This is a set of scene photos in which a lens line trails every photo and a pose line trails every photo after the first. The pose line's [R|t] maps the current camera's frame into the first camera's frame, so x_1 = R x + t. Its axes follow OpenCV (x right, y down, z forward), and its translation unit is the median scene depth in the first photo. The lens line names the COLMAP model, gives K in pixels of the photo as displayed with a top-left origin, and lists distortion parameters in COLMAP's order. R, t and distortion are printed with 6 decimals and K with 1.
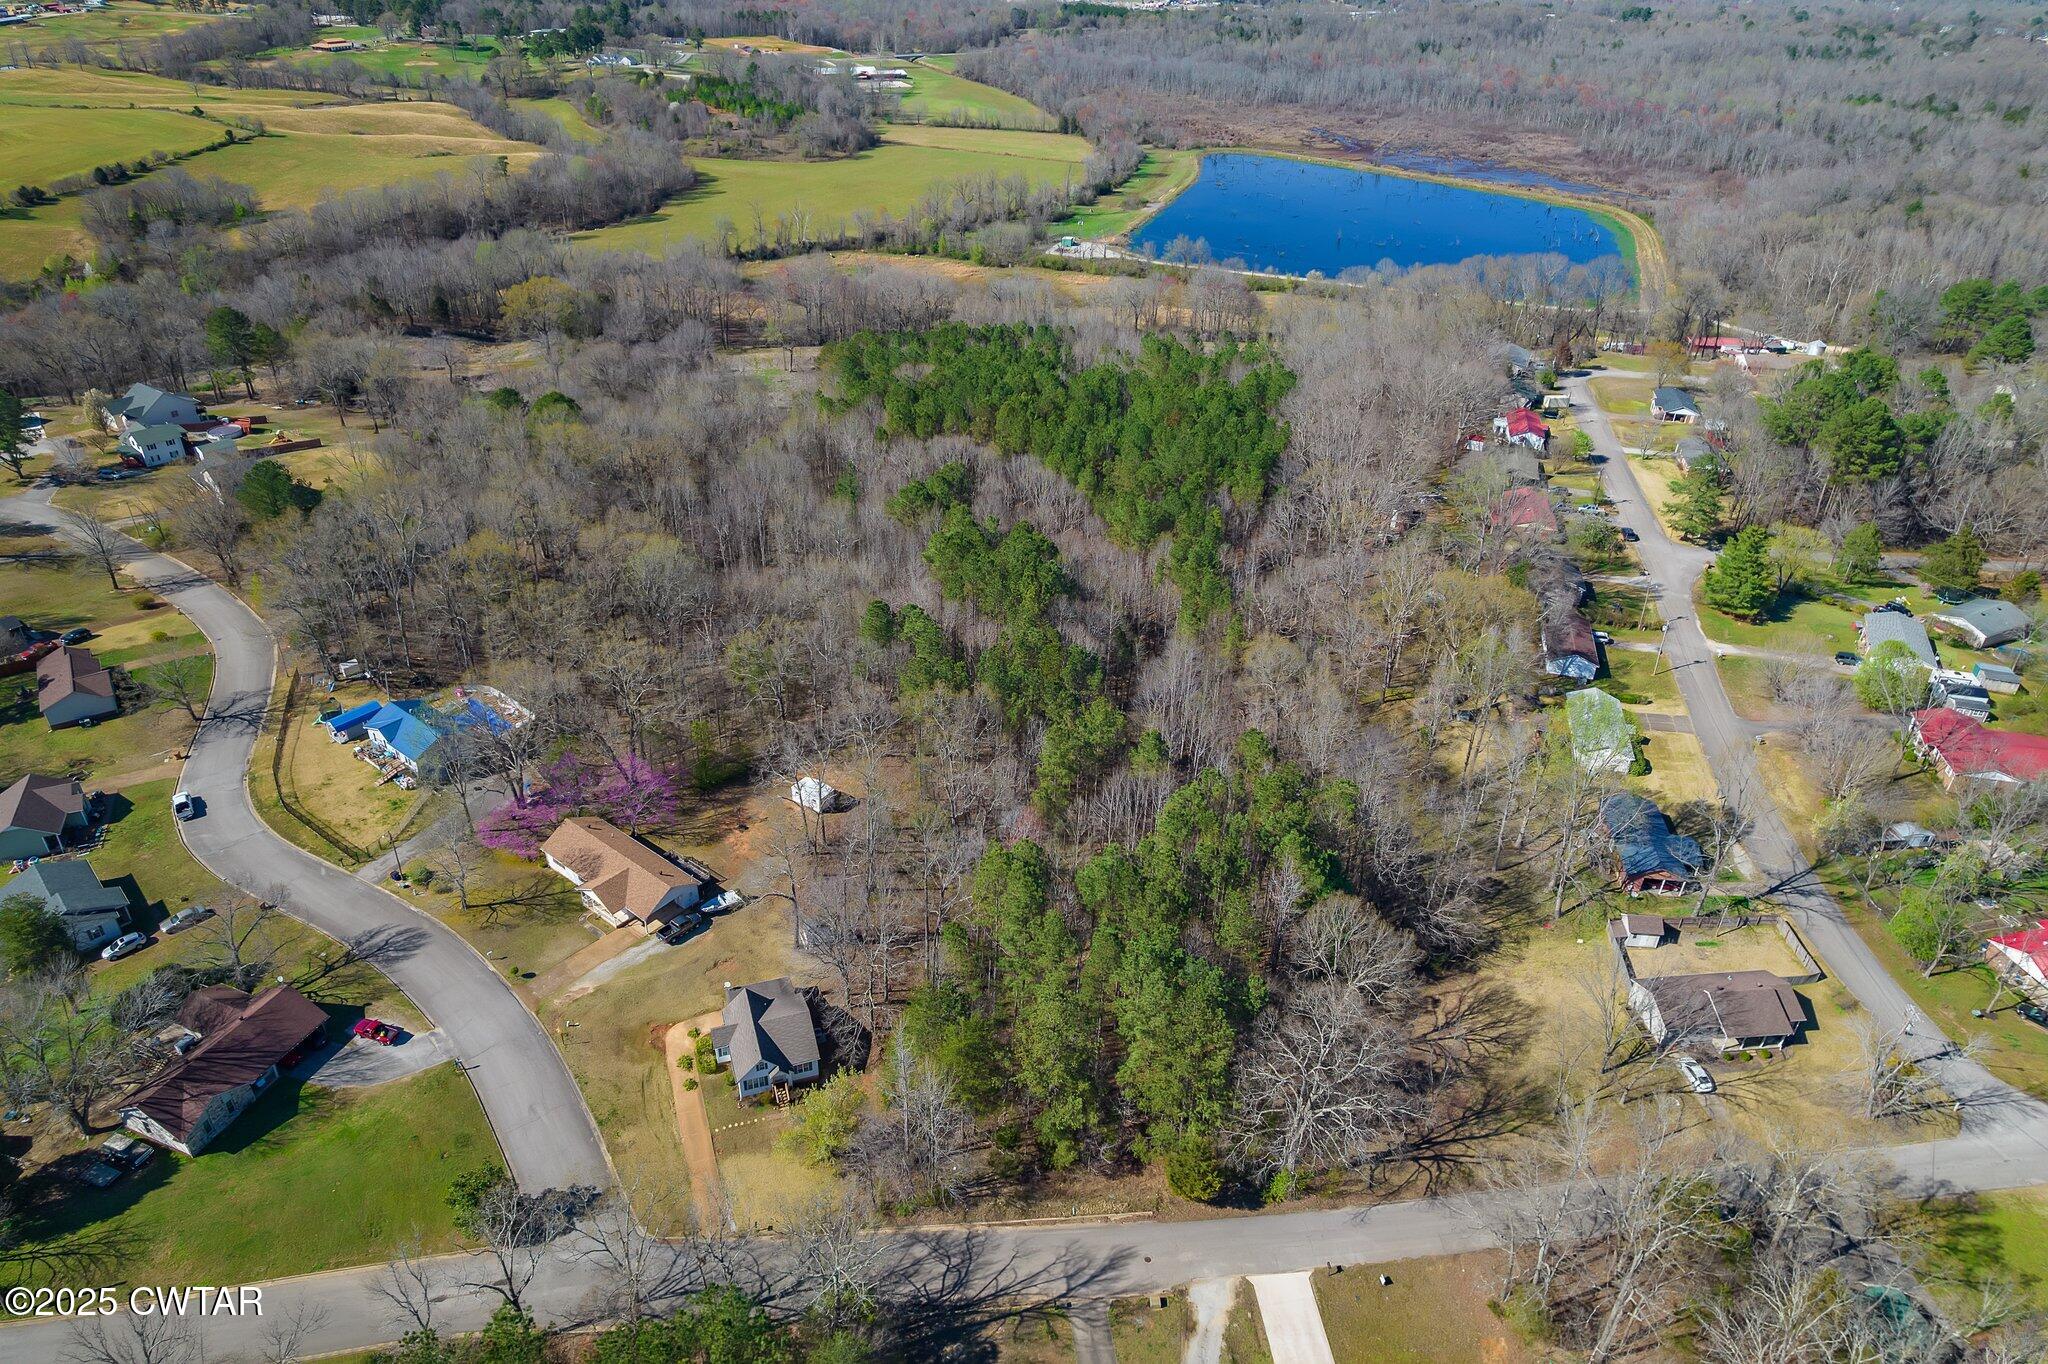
lens RADIAL K [[1311.1, 0, 1022.7], [0, 1311.1, 687.5], [0, 0, 1]] dist [-0.087622, 0.080225]
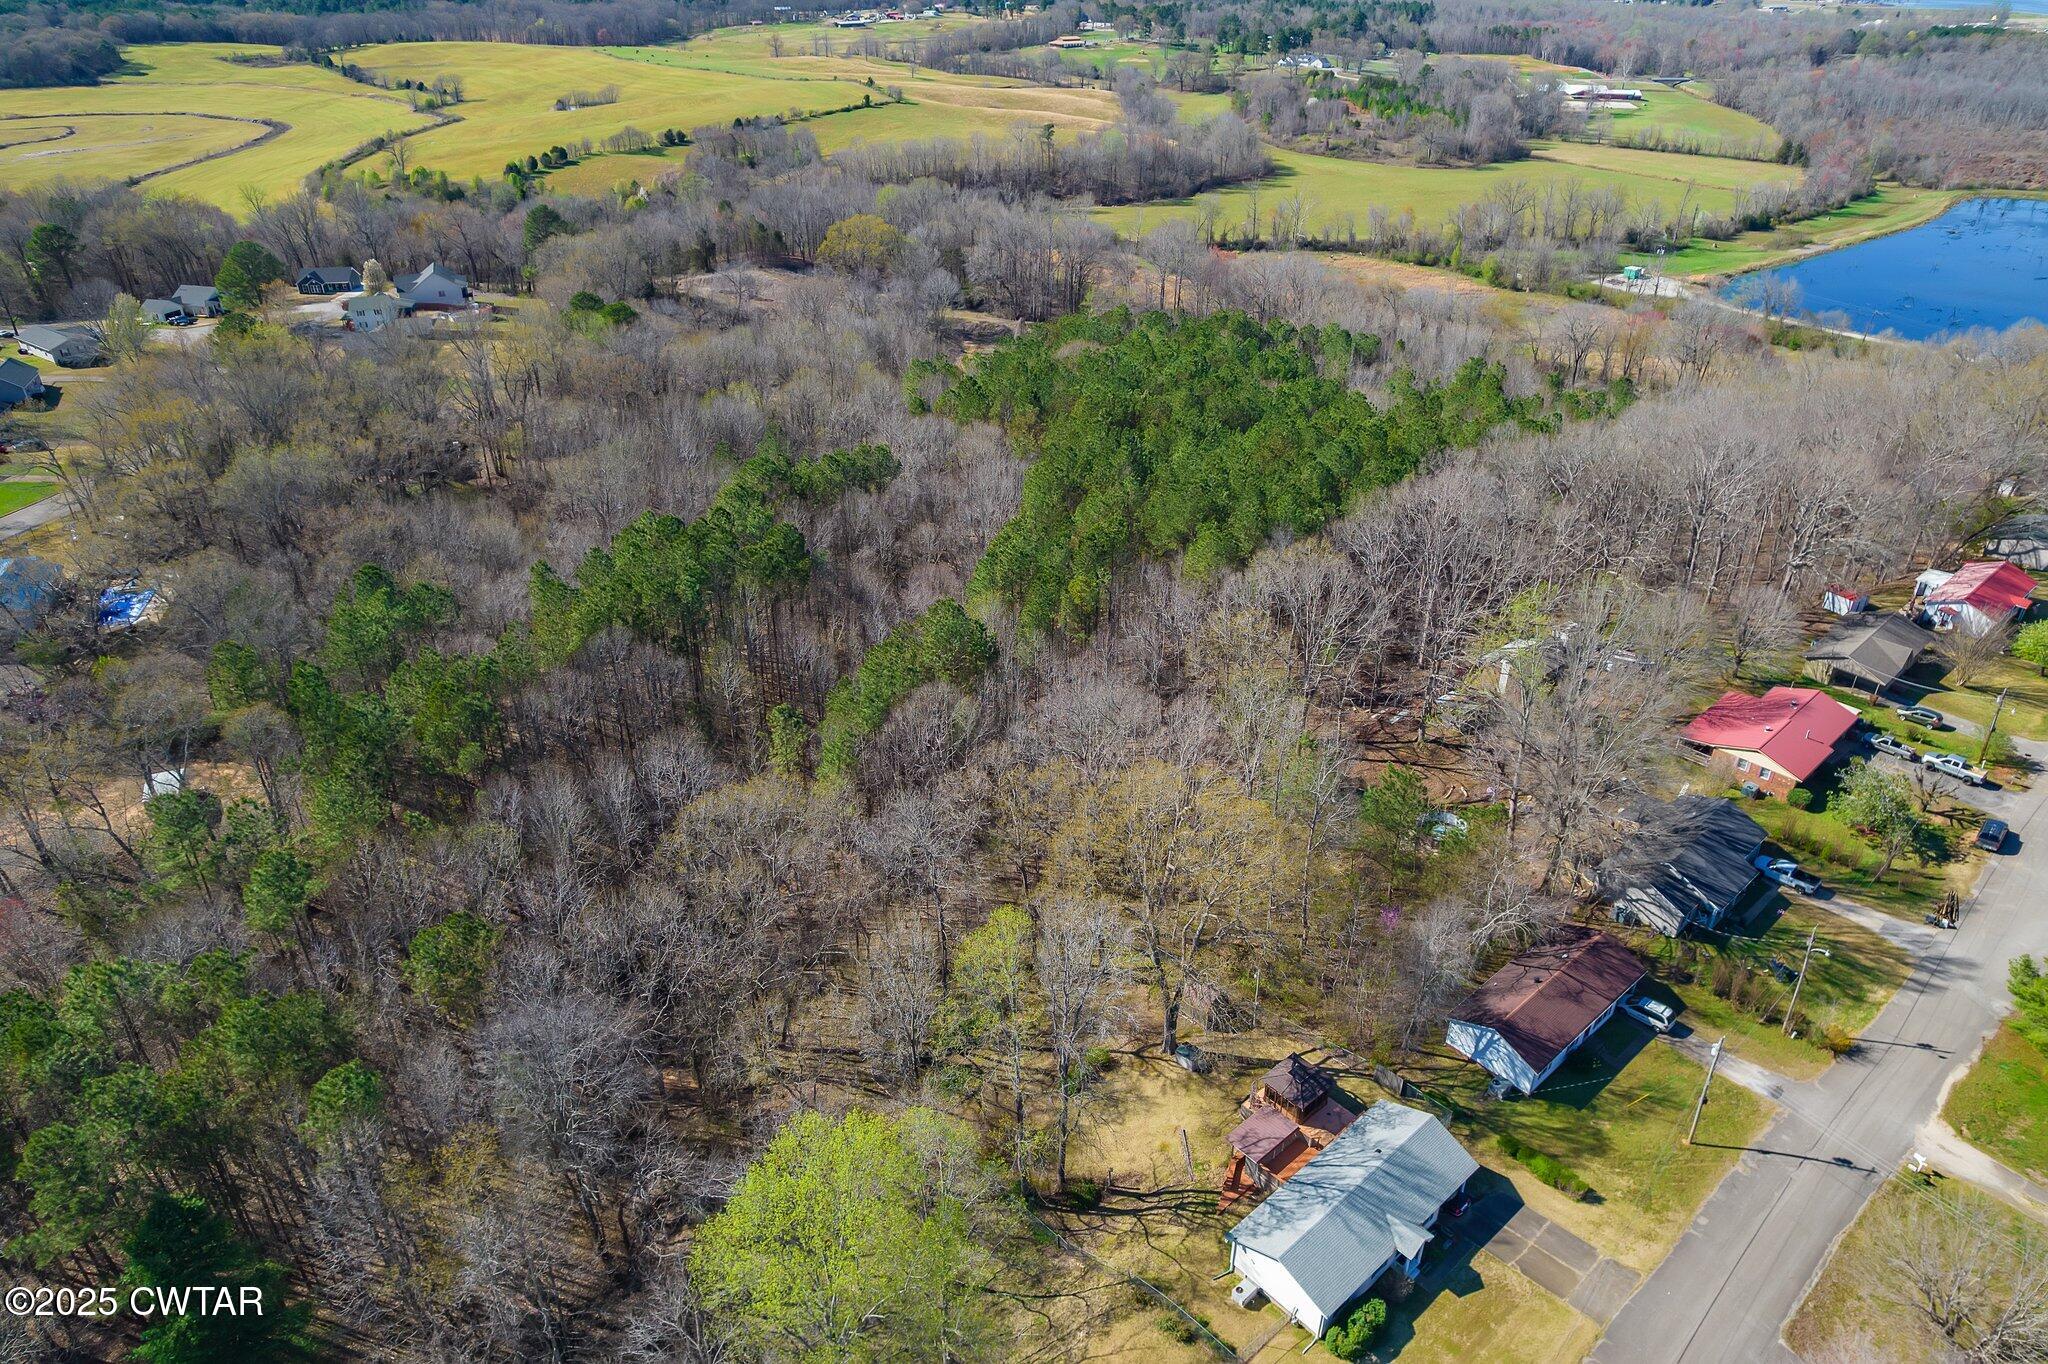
lens RADIAL K [[1311.1, 0, 1022.7], [0, 1311.1, 687.5], [0, 0, 1]] dist [-0.087622, 0.080225]
pose [[0.828116, 0.257703, -0.497809, 0.463231], [-0.272528, 0.961132, 0.044197, -0.110541], [0.489850, 0.099067, 0.866160, 0.490870]]
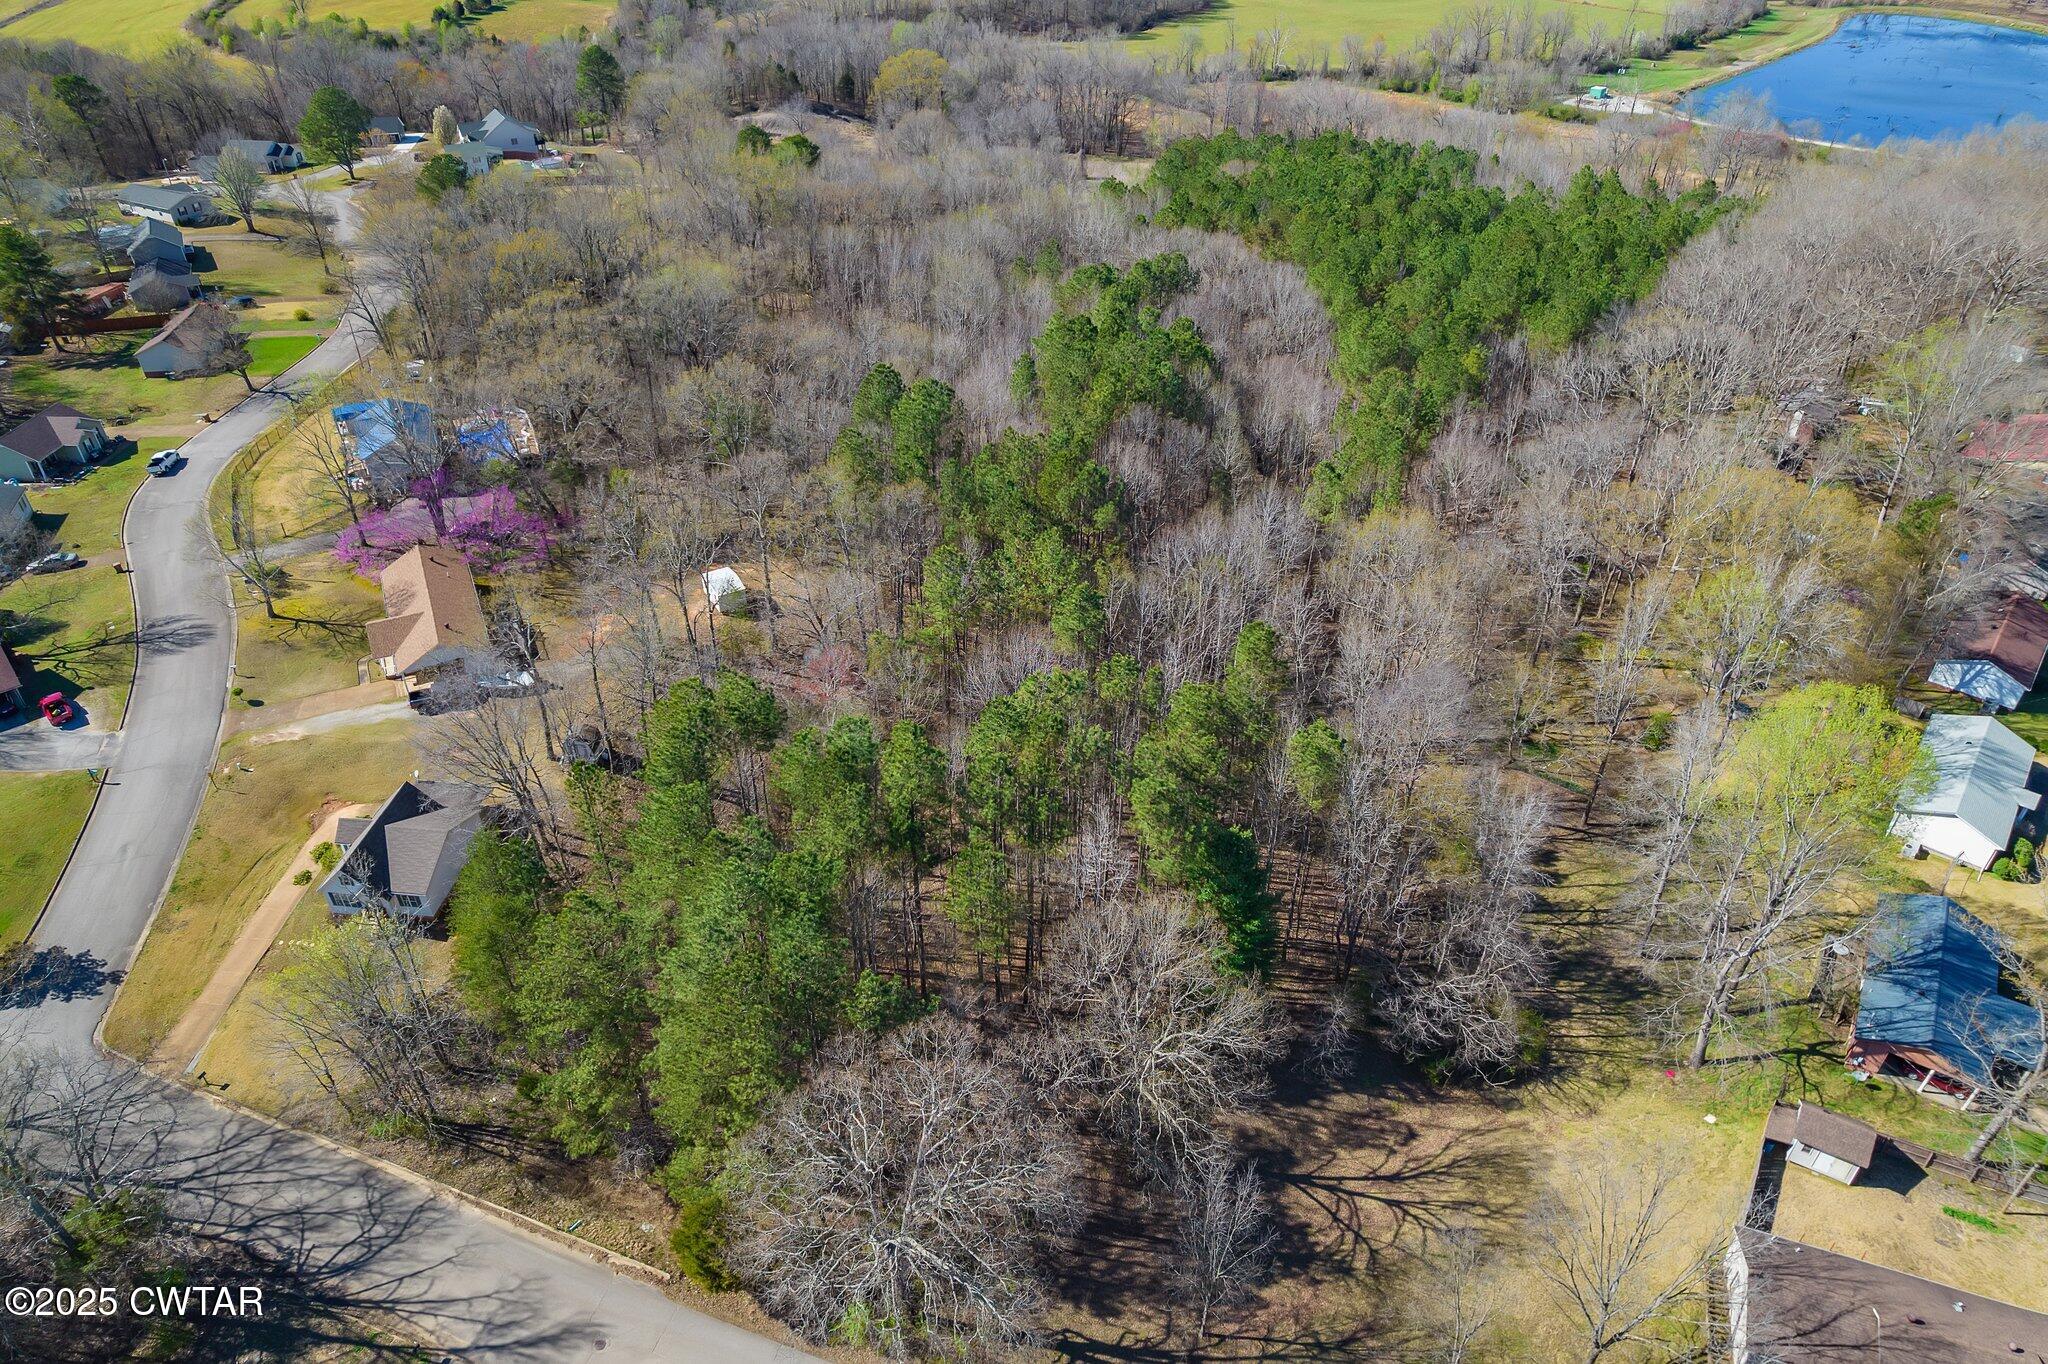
lens RADIAL K [[1311.1, 0, 1022.7], [0, 1311.1, 687.5], [0, 0, 1]] dist [-0.087622, 0.080225]
pose [[0.901467, 0.234231, -0.363996, 0.233463], [-0.207334, 0.971849, 0.111904, 0.012863], [0.379960, -0.025409, 0.924654, 0.282148]]
